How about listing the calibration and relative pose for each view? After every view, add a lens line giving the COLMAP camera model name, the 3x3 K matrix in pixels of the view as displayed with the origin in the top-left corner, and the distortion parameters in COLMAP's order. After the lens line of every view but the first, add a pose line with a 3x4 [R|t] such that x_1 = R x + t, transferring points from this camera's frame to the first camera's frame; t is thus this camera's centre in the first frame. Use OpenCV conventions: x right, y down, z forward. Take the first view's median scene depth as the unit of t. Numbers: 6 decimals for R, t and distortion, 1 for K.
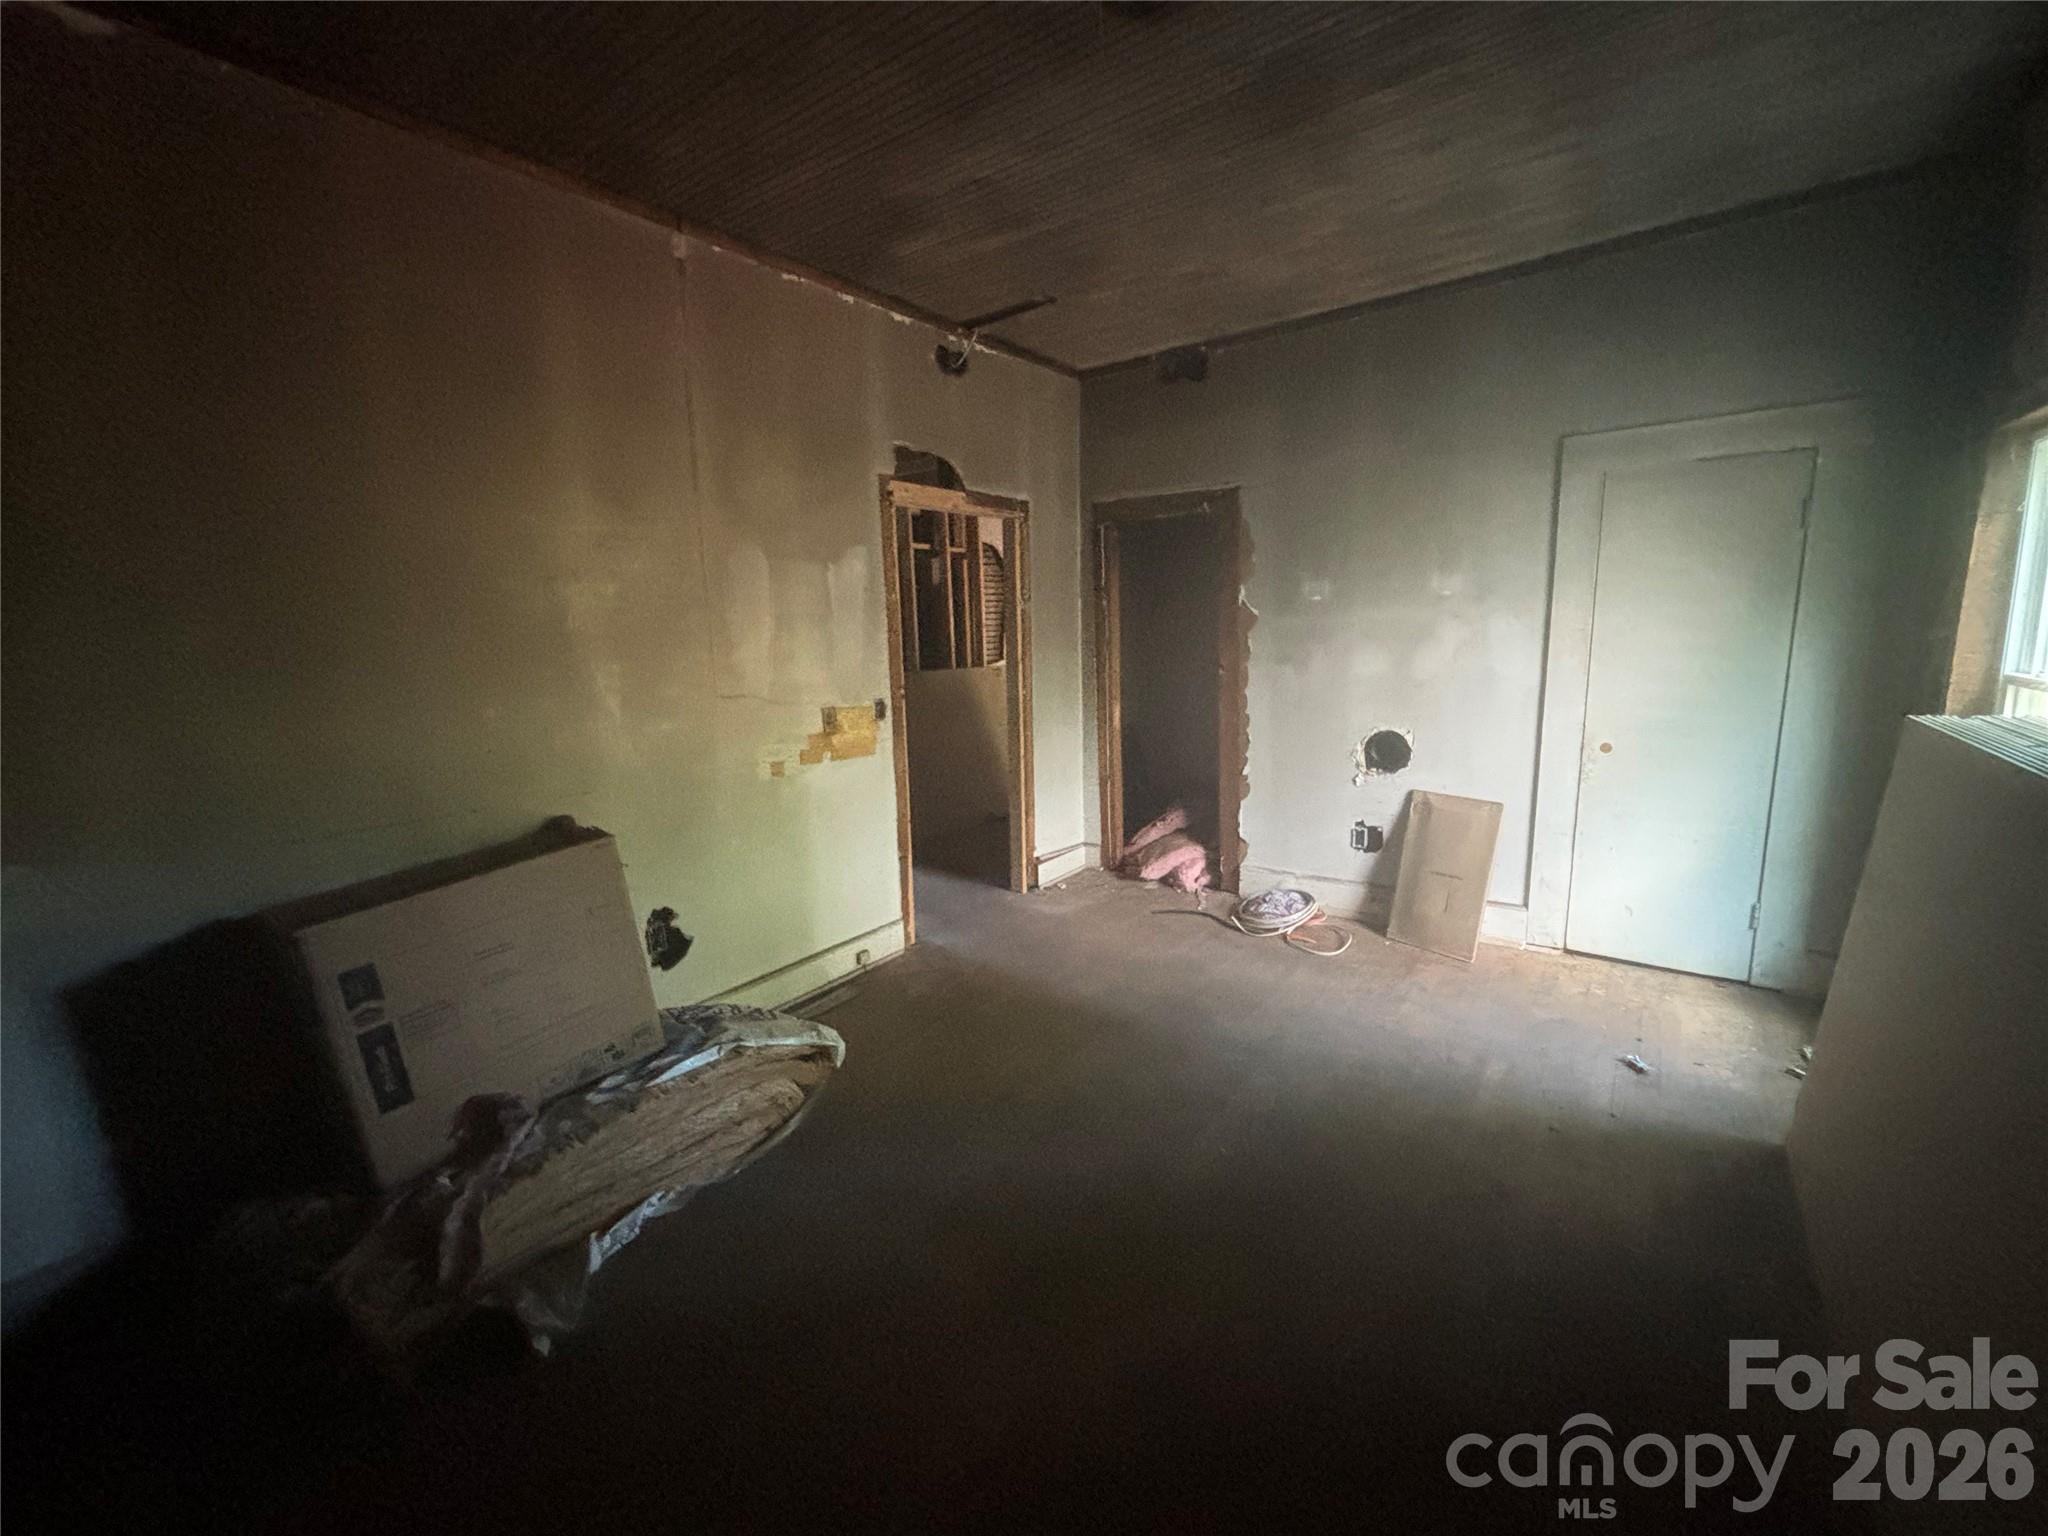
lens RADIAL K [[831.4, 0, 1021.9], [0, 831.4, 768.3], [0, 0, 1]] dist [-0.004064, -0.000834]
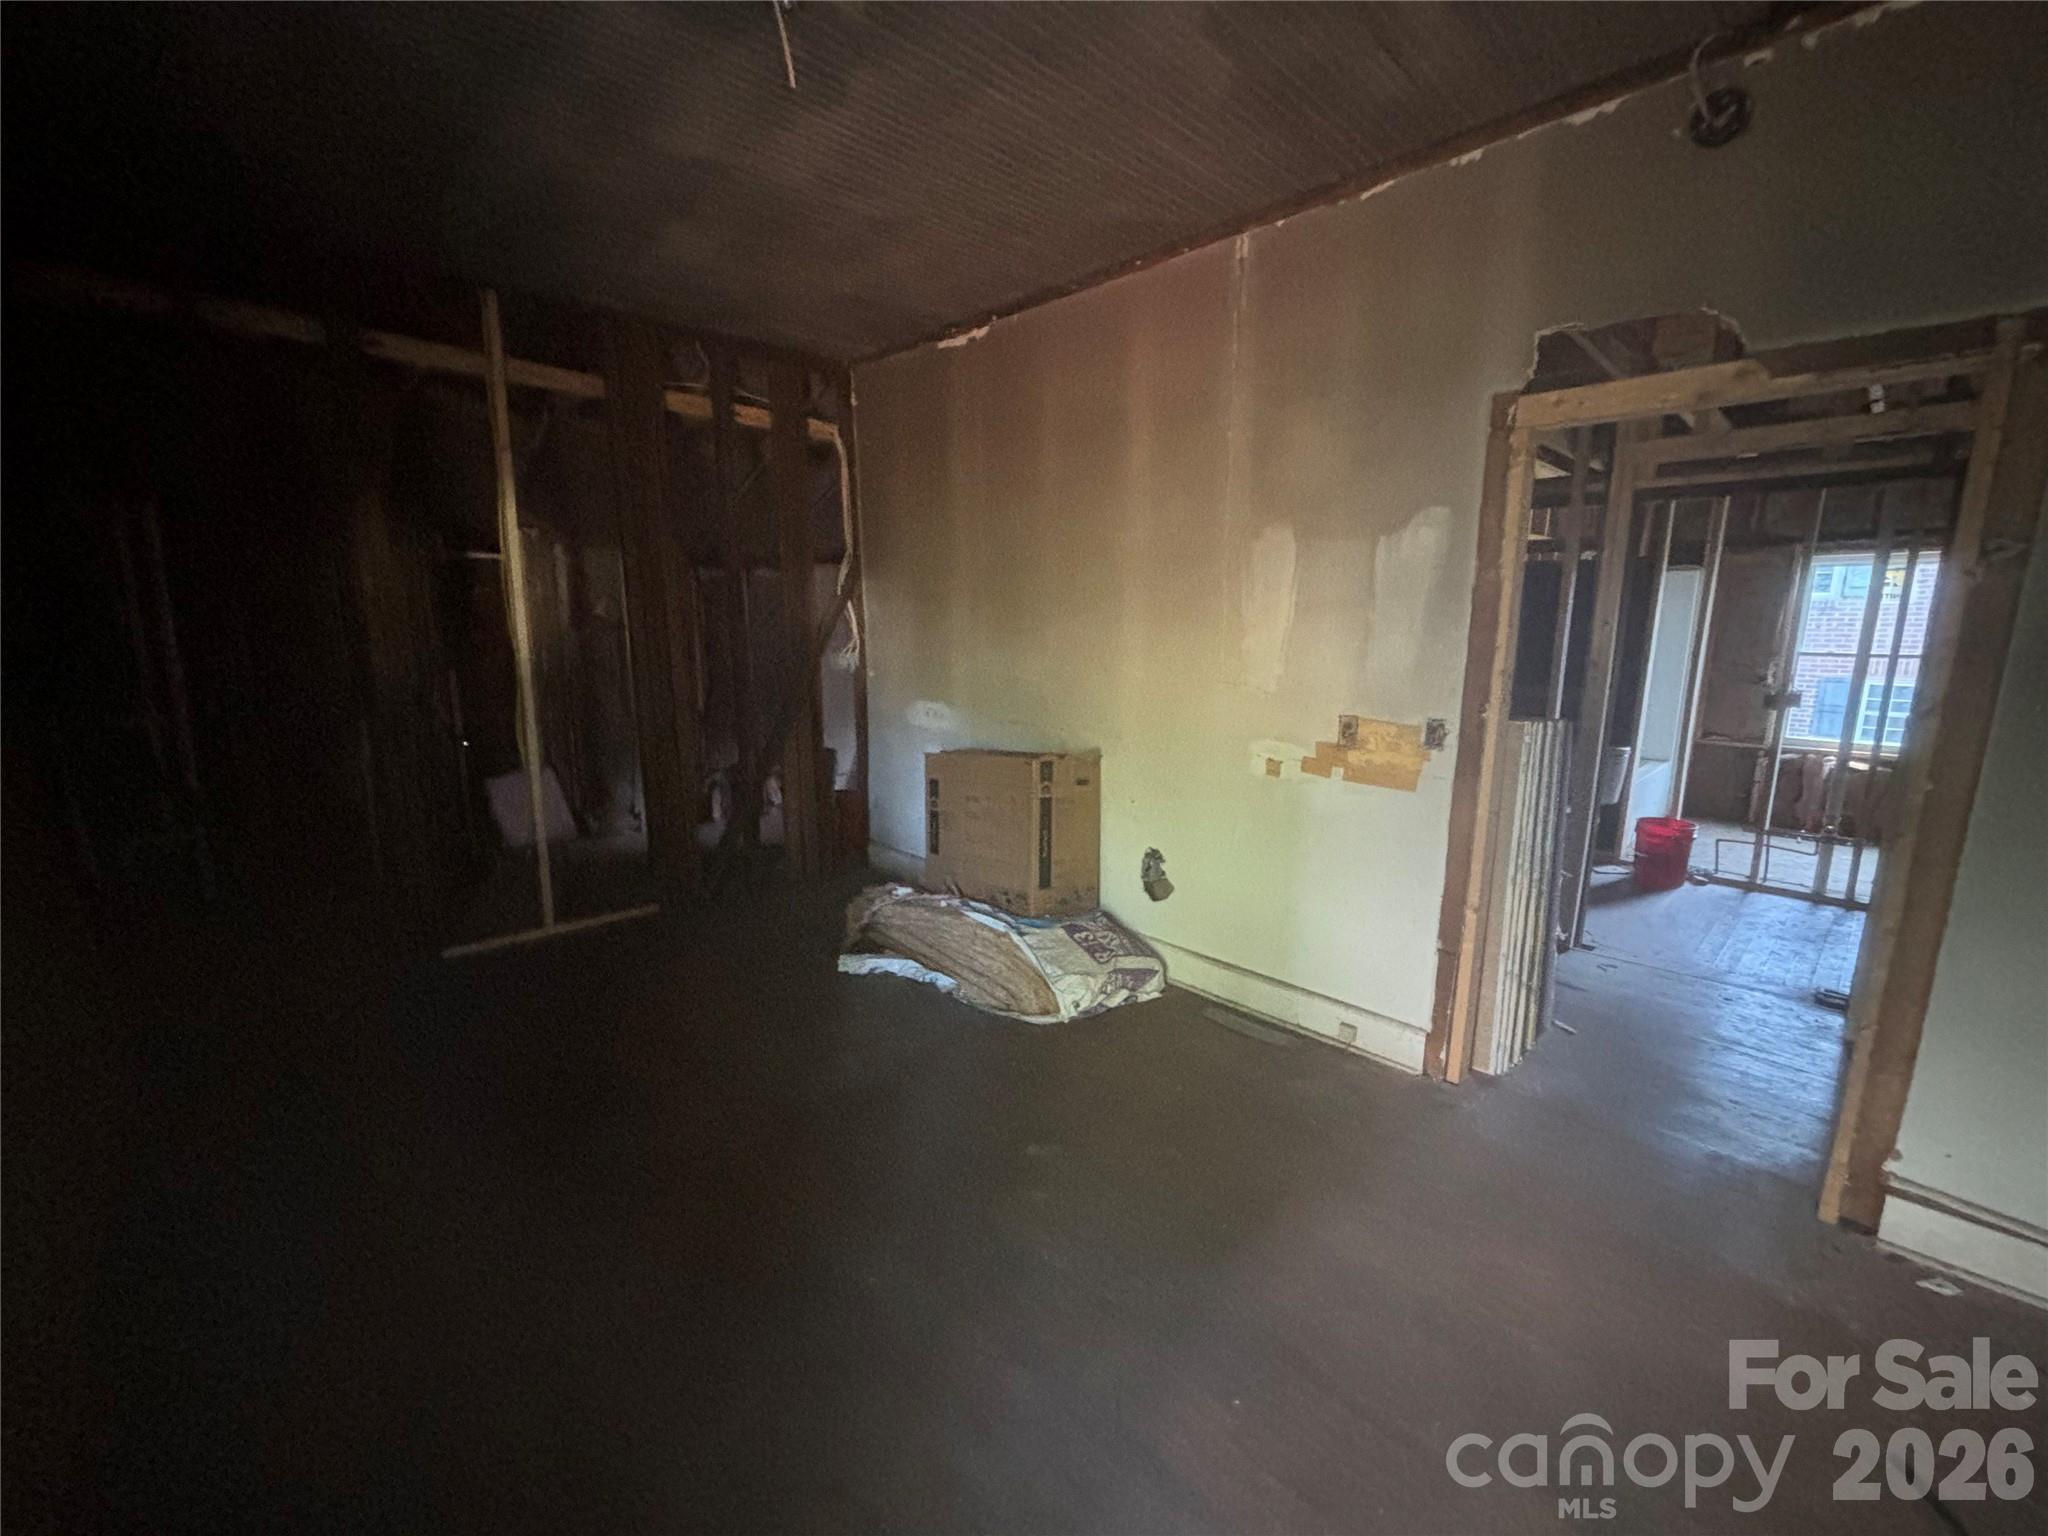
lens RADIAL K [[831.4, 0, 1021.9], [0, 831.4, 768.3], [0, 0, 1]] dist [-0.004064, -0.000834]
pose [[-0.148345, 0.200524, -0.968392, 0.620396], [-0.175714, 0.958301, 0.225352, -0.150876], [0.973200, 0.203590, -0.106925, 0.783481]]
